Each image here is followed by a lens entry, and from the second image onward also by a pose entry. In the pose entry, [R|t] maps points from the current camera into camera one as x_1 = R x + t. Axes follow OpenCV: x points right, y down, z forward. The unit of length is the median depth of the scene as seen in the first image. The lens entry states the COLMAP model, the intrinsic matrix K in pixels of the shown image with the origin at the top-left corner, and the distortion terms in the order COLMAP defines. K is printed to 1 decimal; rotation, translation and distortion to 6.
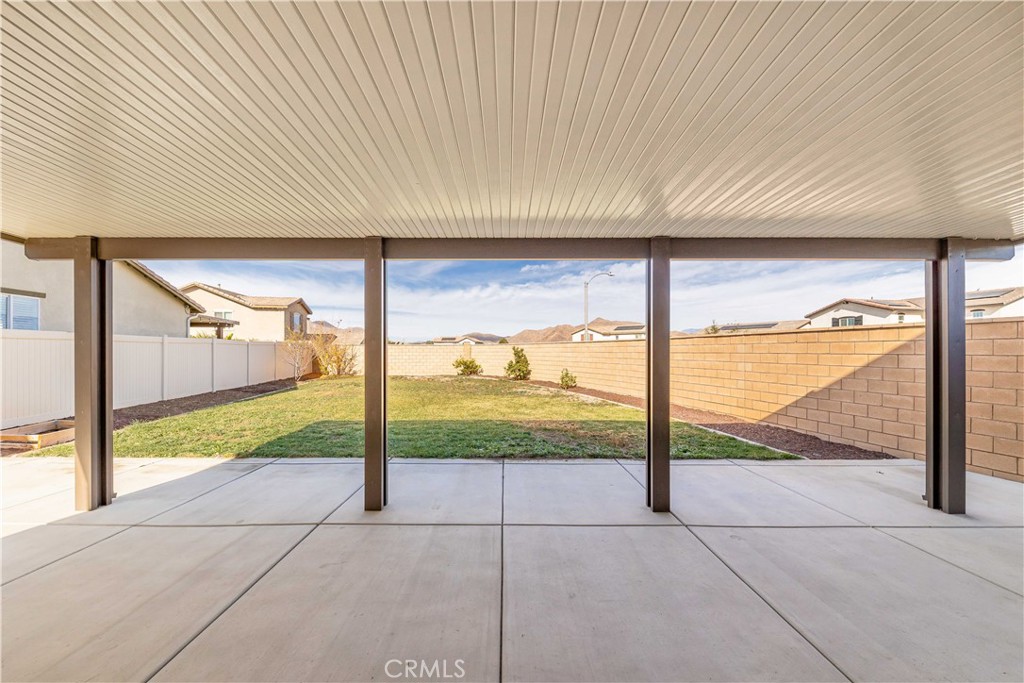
lens RADIAL K [[385.3, 0, 507.5], [0, 385.3, 343.6], [0, 0, 1]] dist [0.003269, -0.000198]
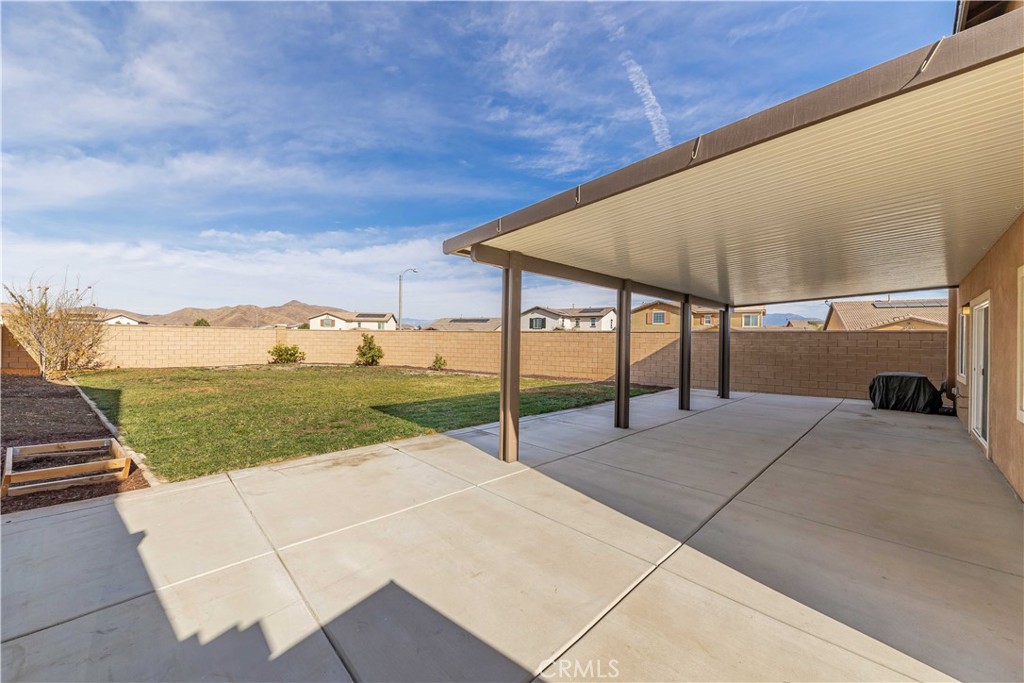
lens RADIAL K [[370.0, 0, 512.3], [0, 370.0, 329.2], [0, 0, 1]] dist [0.007680, -0.001798]
pose [[0.716063, 0.032087, 0.697298, -0.401664], [-0.029106, 0.999447, -0.016101, 0.001648], [-0.697429, -0.008766, 0.716601, 0.024560]]
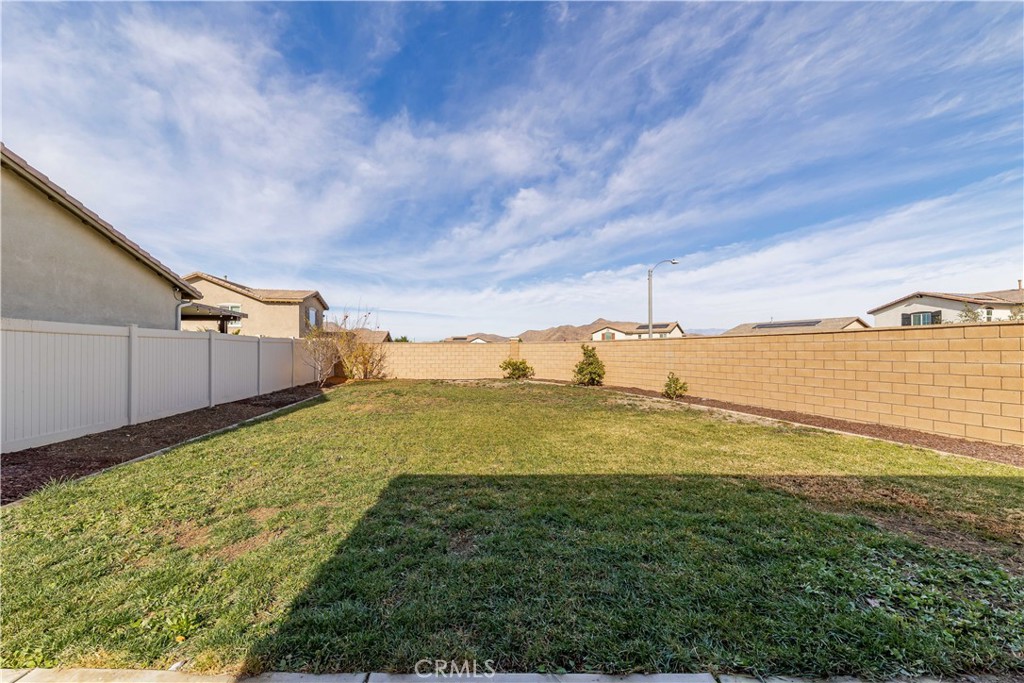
lens RADIAL K [[375.0, 0, 508.1], [0, 375.0, 350.9], [0, 0, 1]] dist [0.001777, -0.000389]
pose [[0.999987, -0.000907, -0.005104, -0.143795], [0.001001, 0.999829, 0.018463, 0.006884], [0.005087, -0.018468, 0.999817, 0.213317]]
